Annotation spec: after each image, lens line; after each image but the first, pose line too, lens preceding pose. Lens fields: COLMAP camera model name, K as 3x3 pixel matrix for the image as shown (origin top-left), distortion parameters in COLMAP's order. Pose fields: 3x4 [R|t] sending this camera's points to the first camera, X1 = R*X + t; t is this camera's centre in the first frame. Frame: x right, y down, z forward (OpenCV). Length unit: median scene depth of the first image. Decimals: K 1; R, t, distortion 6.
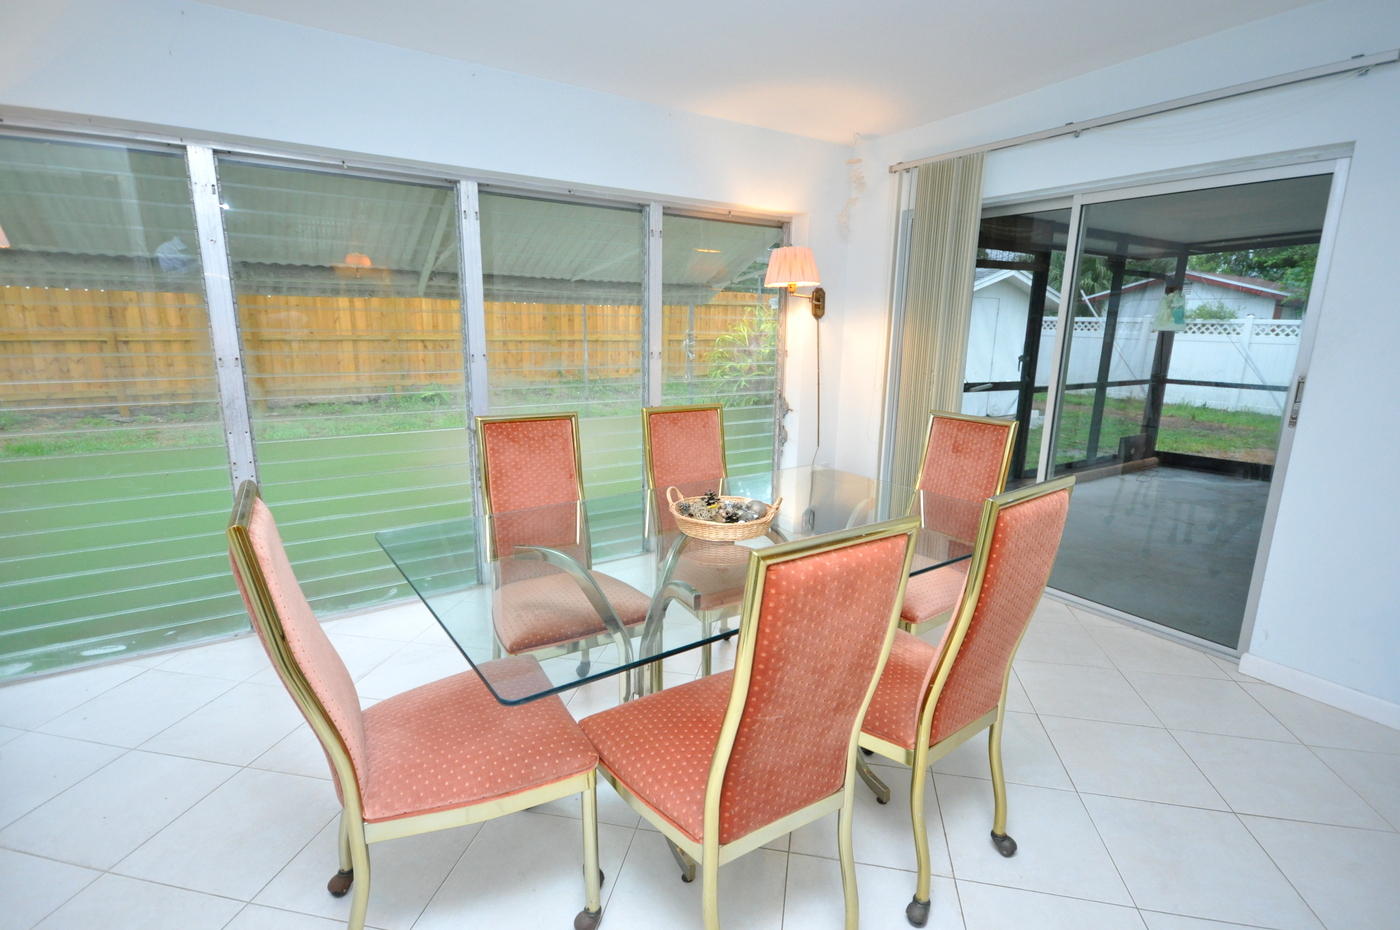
lens RADIAL K [[665.5, 0, 700.0], [0, 665.5, 465.0], [0, 0, 1]] dist [0.000789, -0.000216]
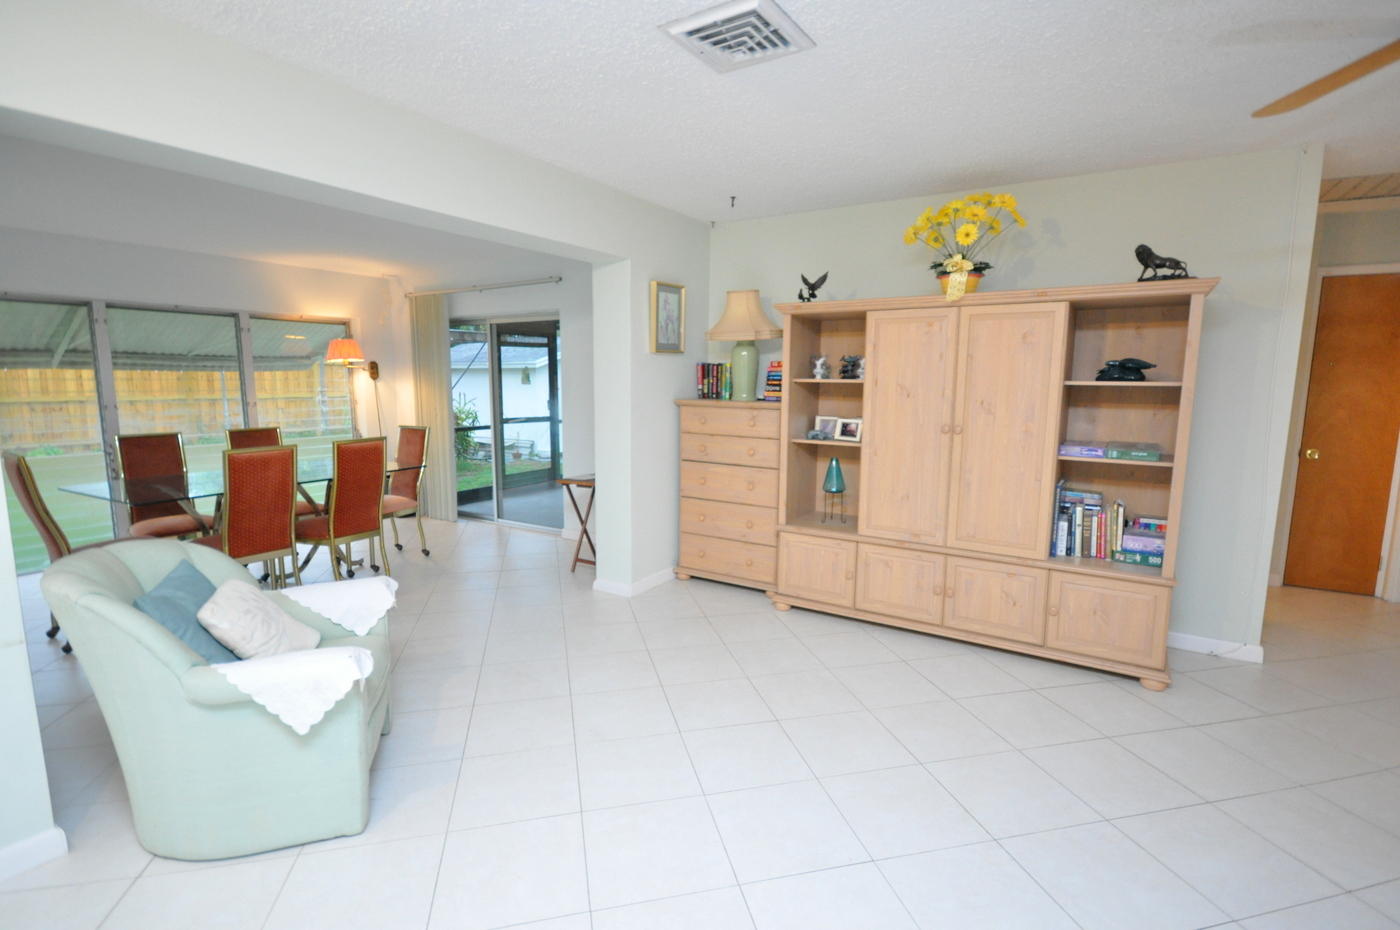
lens RADIAL K [[665.5, 0, 700.0], [0, 665.5, 465.0], [0, 0, 1]] dist [0.000789, -0.000216]
pose [[0.911355, -0.067623, 0.406028, 0.220698], [0.098906, 0.993489, -0.056538, 0.152226], [-0.399561, 0.091685, 0.912110, -0.759479]]
